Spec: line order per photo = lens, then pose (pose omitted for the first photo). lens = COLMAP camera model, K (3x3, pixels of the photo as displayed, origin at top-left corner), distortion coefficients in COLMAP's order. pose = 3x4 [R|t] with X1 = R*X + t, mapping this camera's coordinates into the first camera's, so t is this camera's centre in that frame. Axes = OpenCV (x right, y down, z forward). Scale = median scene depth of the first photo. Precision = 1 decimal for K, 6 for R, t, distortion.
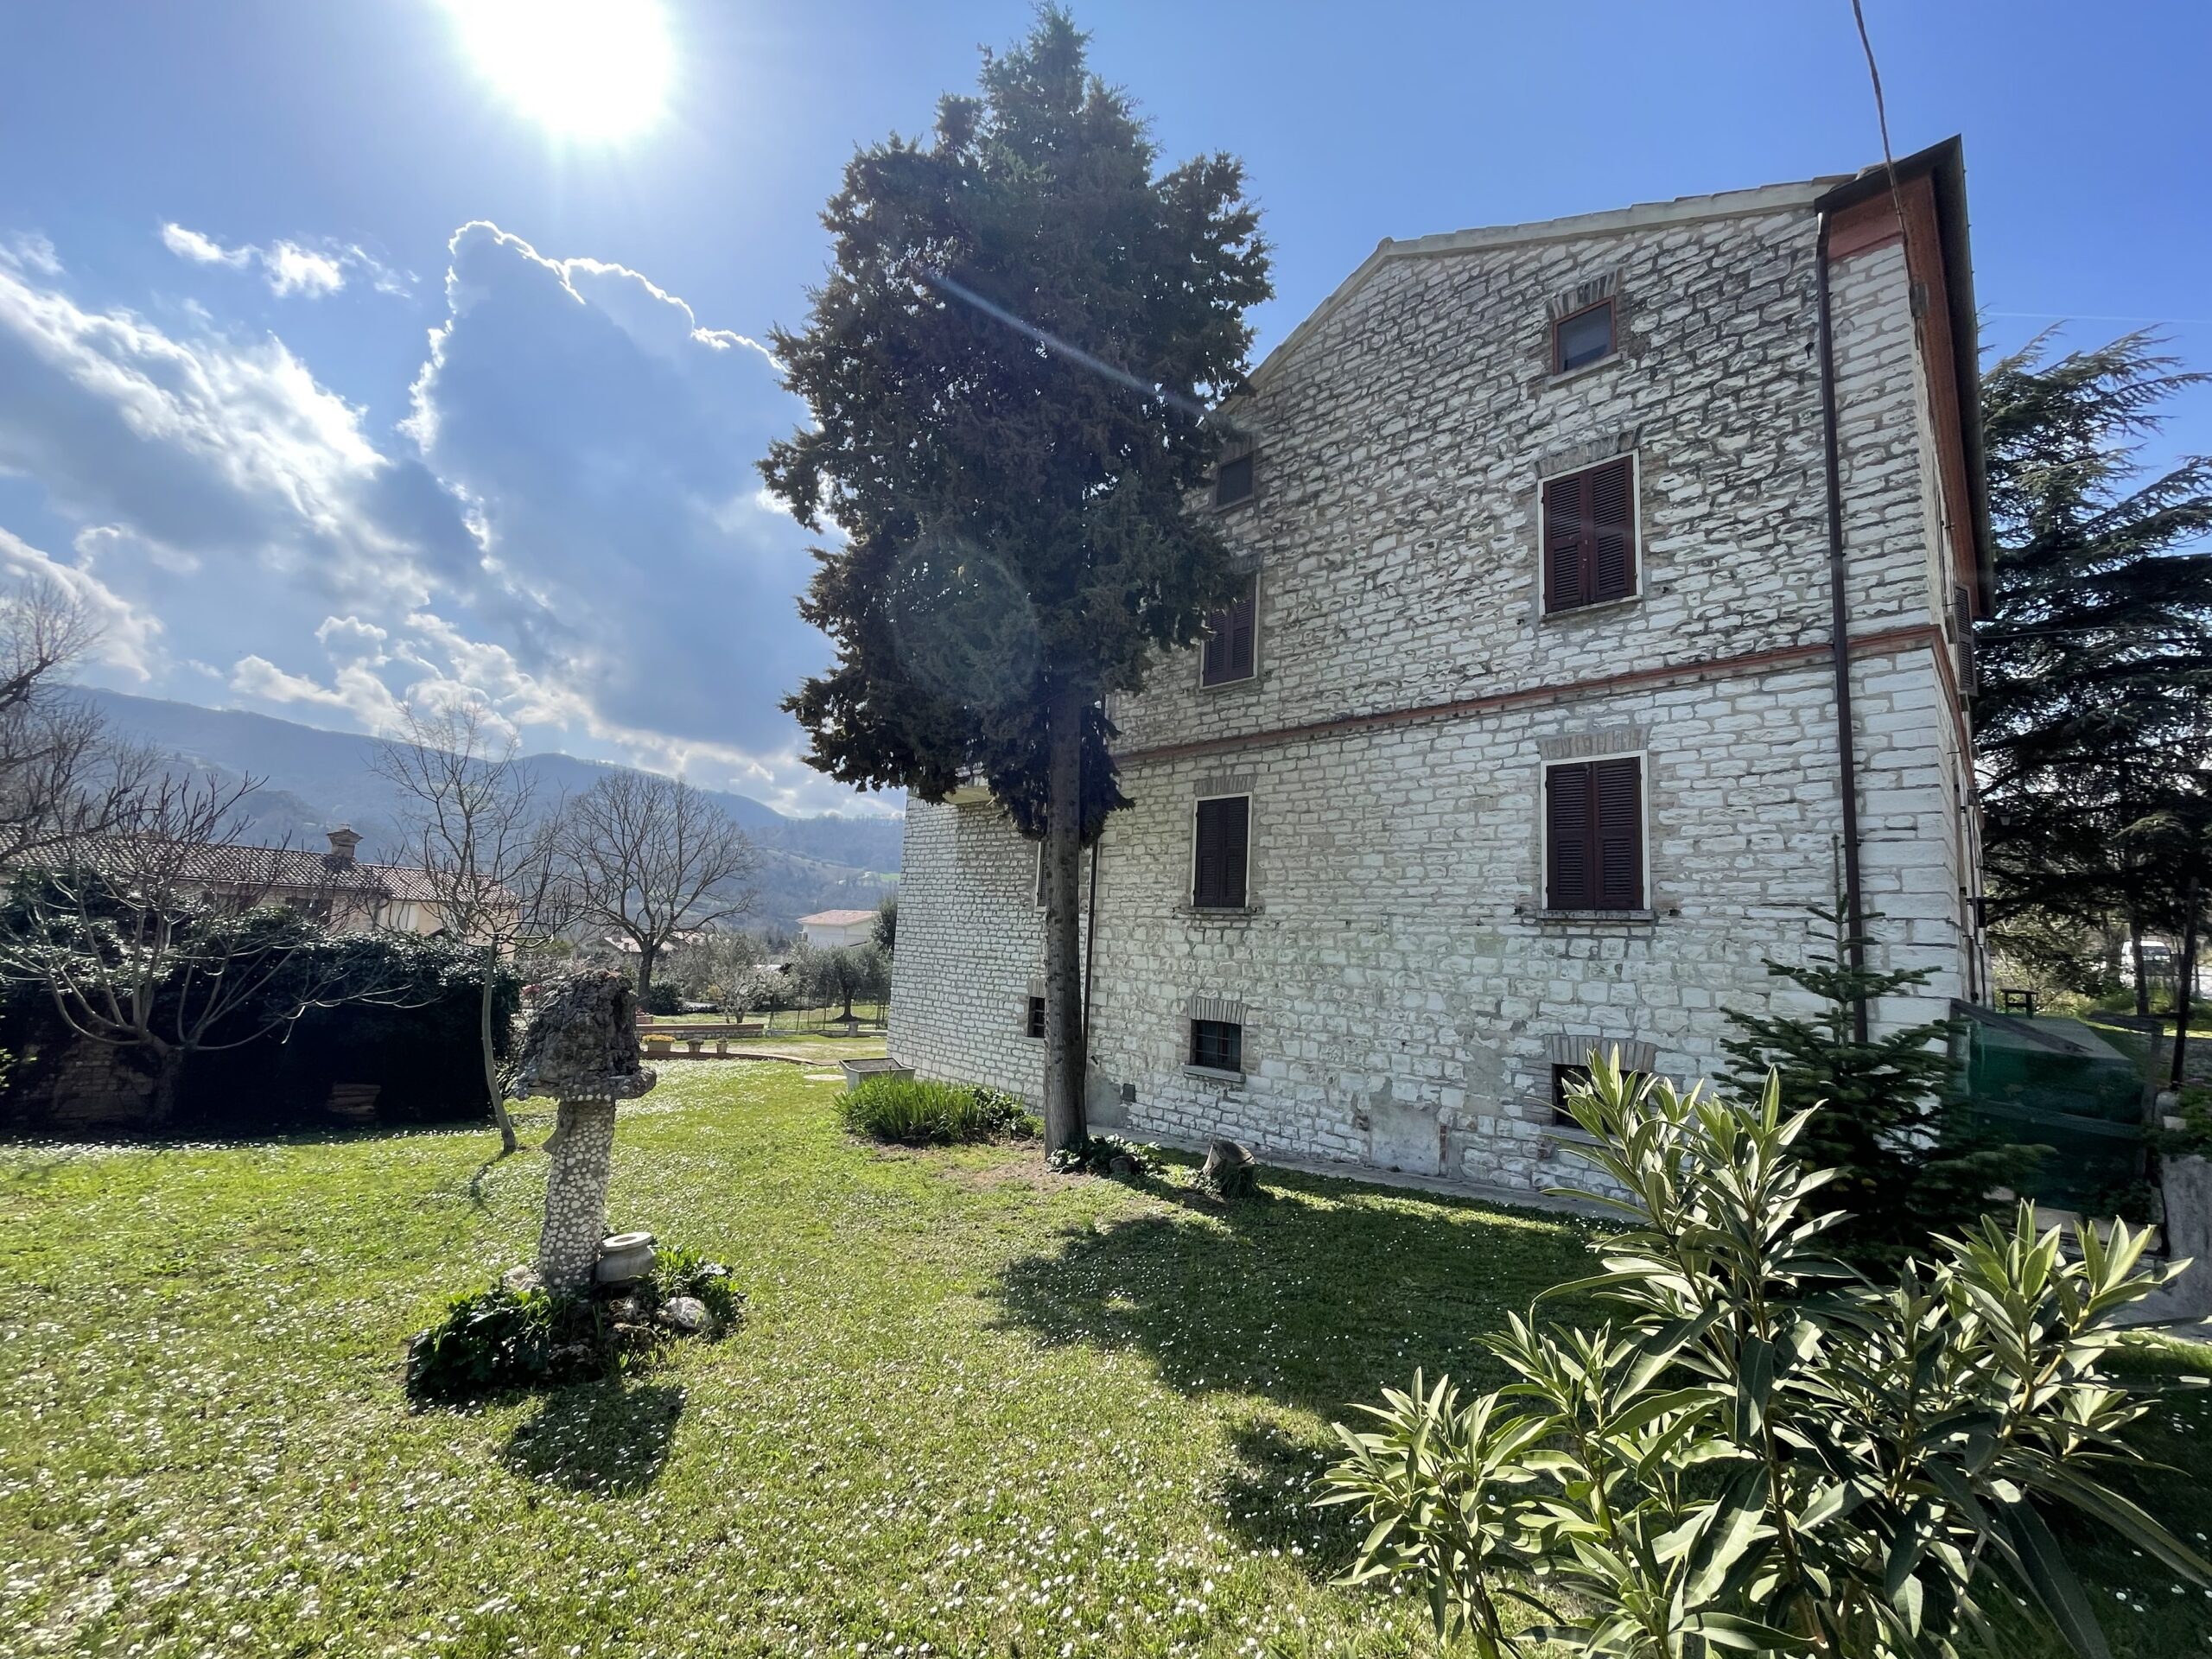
lens RADIAL K [[893.2, 0, 1111.2], [0, 893.2, 835.9], [0, 0, 1]] dist [-0.002155, -0.000882]
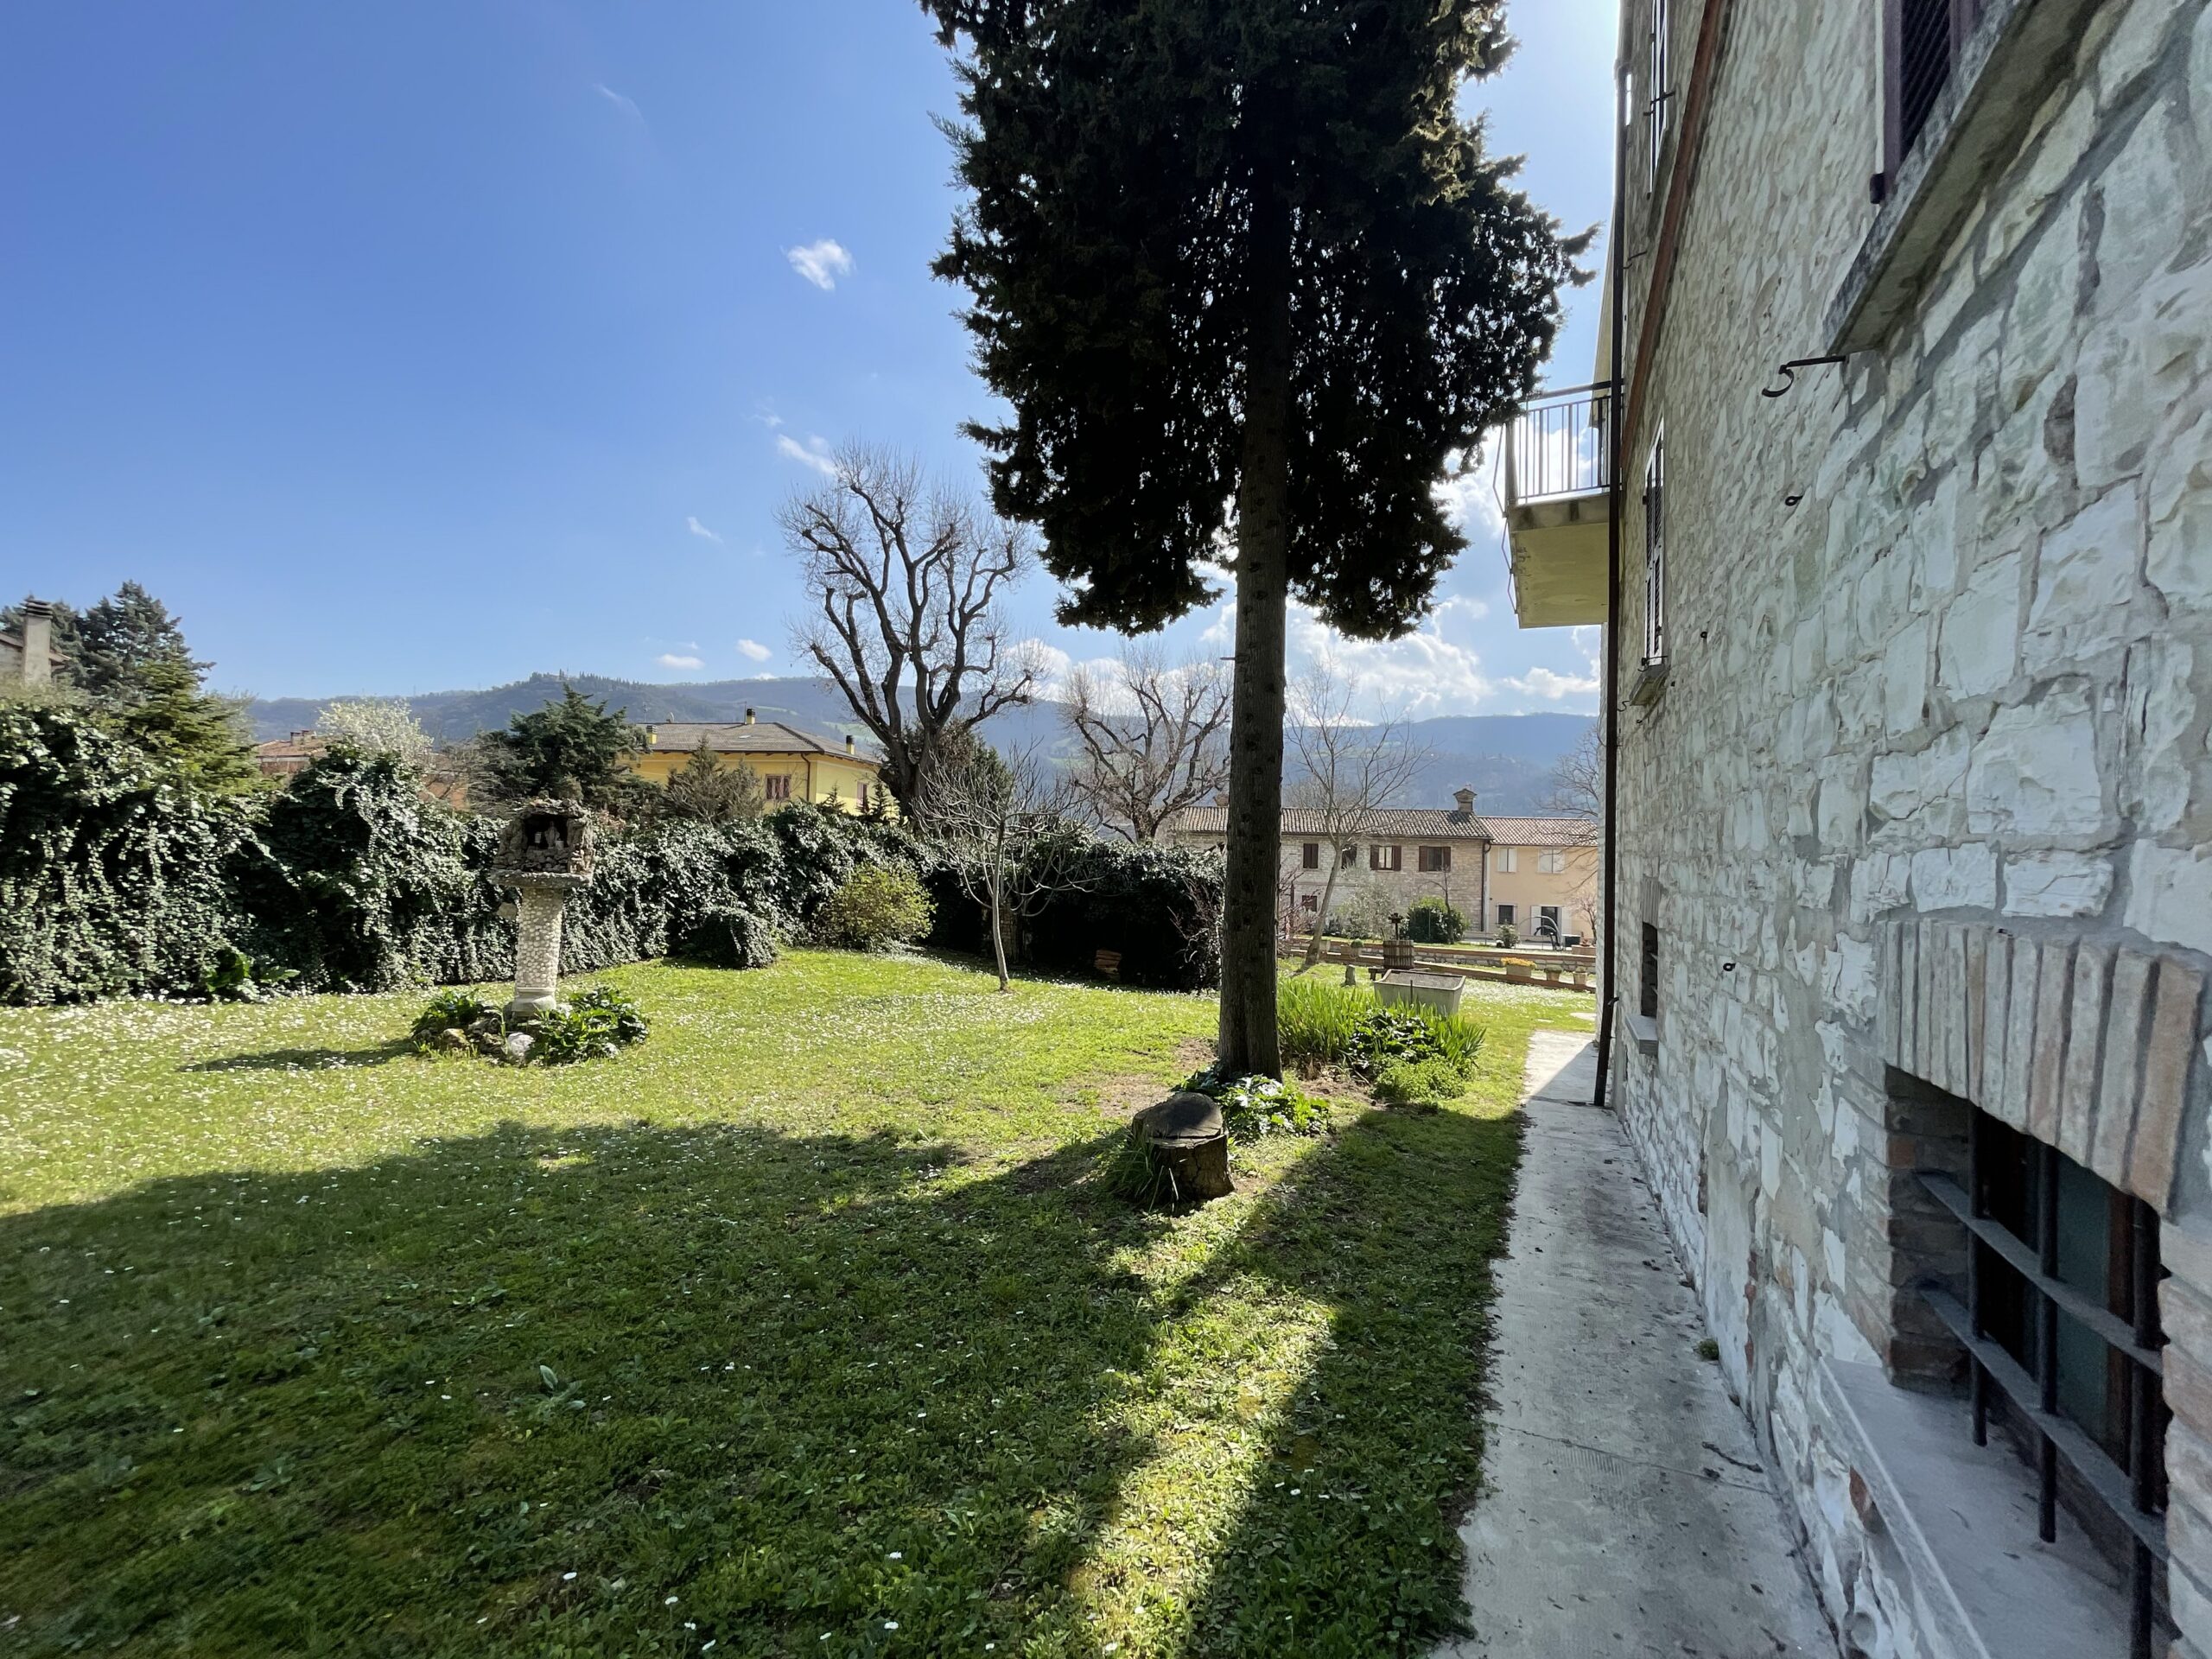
lens RADIAL K [[893.2, 0, 1111.2], [0, 893.2, 835.9], [0, 0, 1]] dist [-0.002155, -0.000882]
pose [[0.333703, -0.057310, -0.940935, 0.667360], [0.104367, 0.994260, -0.023544, 0.204232], [0.936883, -0.090345, 0.337769, 0.839124]]
